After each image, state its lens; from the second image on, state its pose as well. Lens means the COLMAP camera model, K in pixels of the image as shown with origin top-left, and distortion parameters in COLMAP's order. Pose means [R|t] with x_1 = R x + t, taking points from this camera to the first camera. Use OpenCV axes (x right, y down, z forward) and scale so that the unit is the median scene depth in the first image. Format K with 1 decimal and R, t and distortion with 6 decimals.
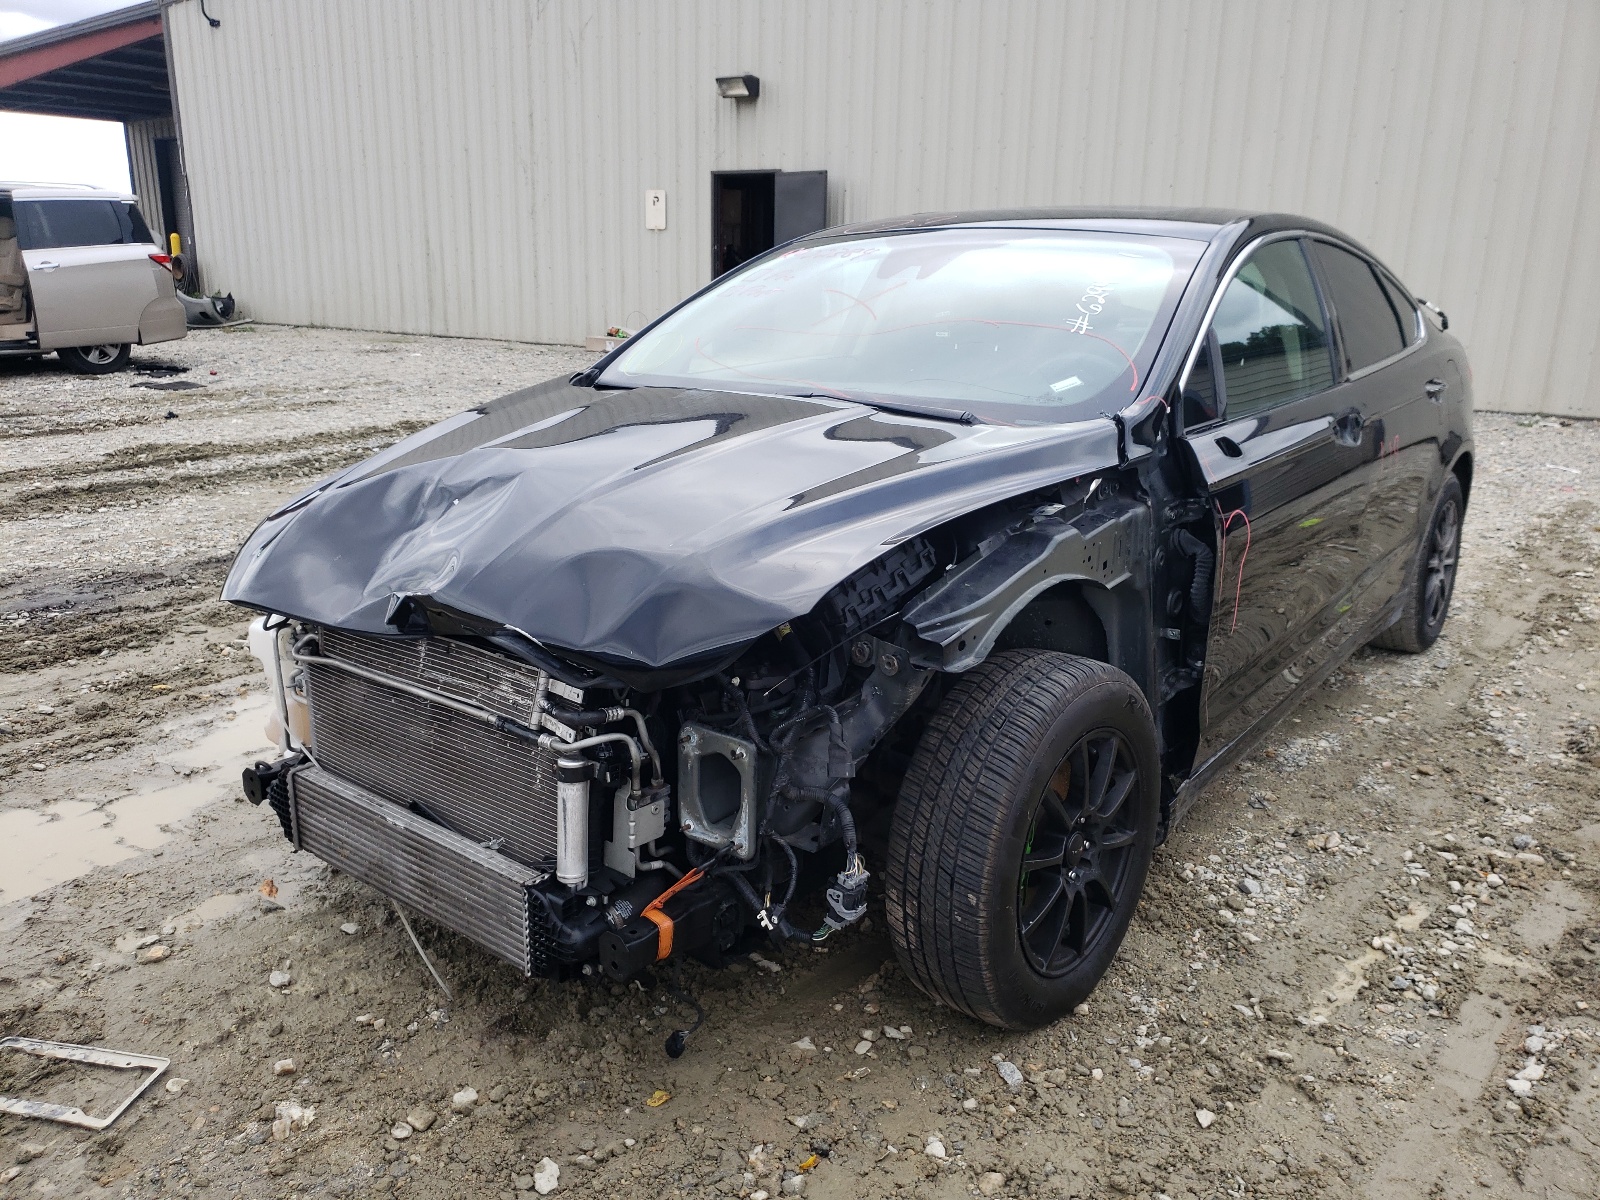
lens RADIAL K [[1211.6, 0, 800.9], [0, 1211.6, 568.3], [0, 0, 1]] dist [0.000840, 0.006931]
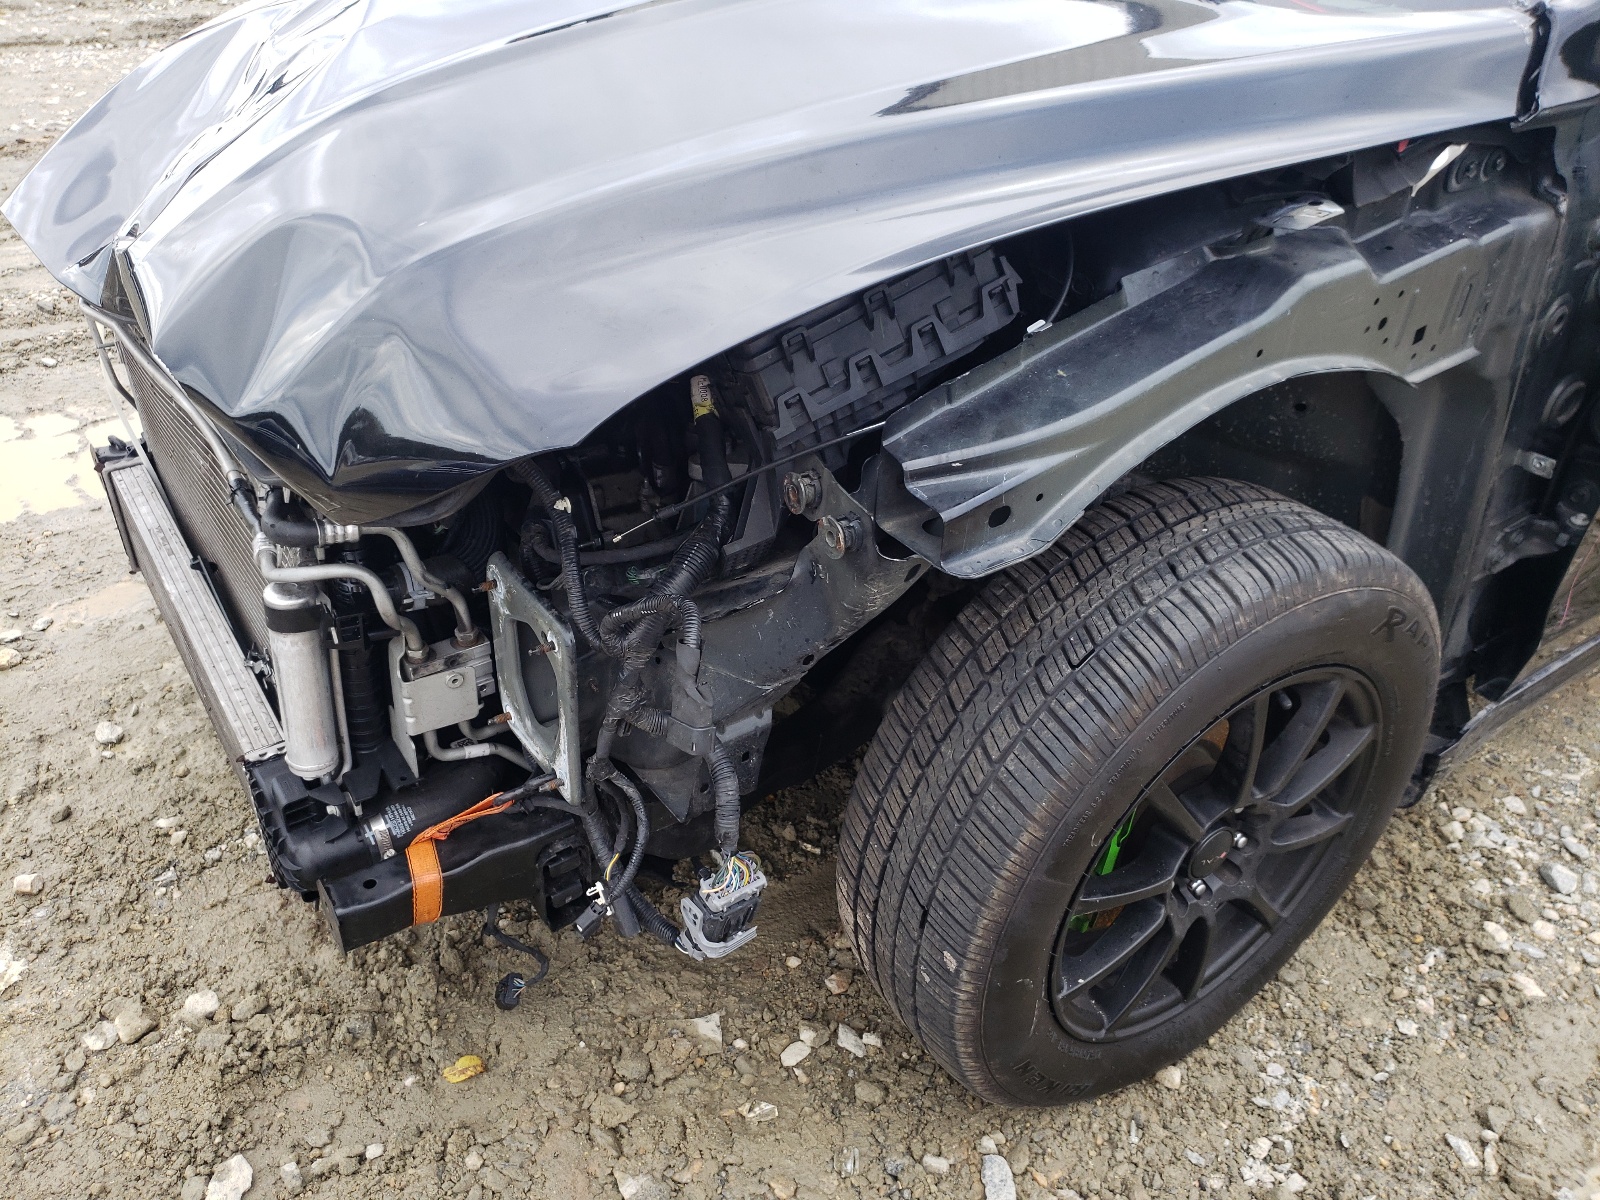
lens RADIAL K [[1211.6, 0, 800.9], [0, 1211.6, 568.3], [0, 0, 1]] dist [0.000840, 0.006931]
pose [[0.954138, 0.182114, -0.237604, 0.160667], [-0.092568, 0.934265, 0.344354, -0.066201], [0.284697, -0.306567, 0.908276, 0.498850]]
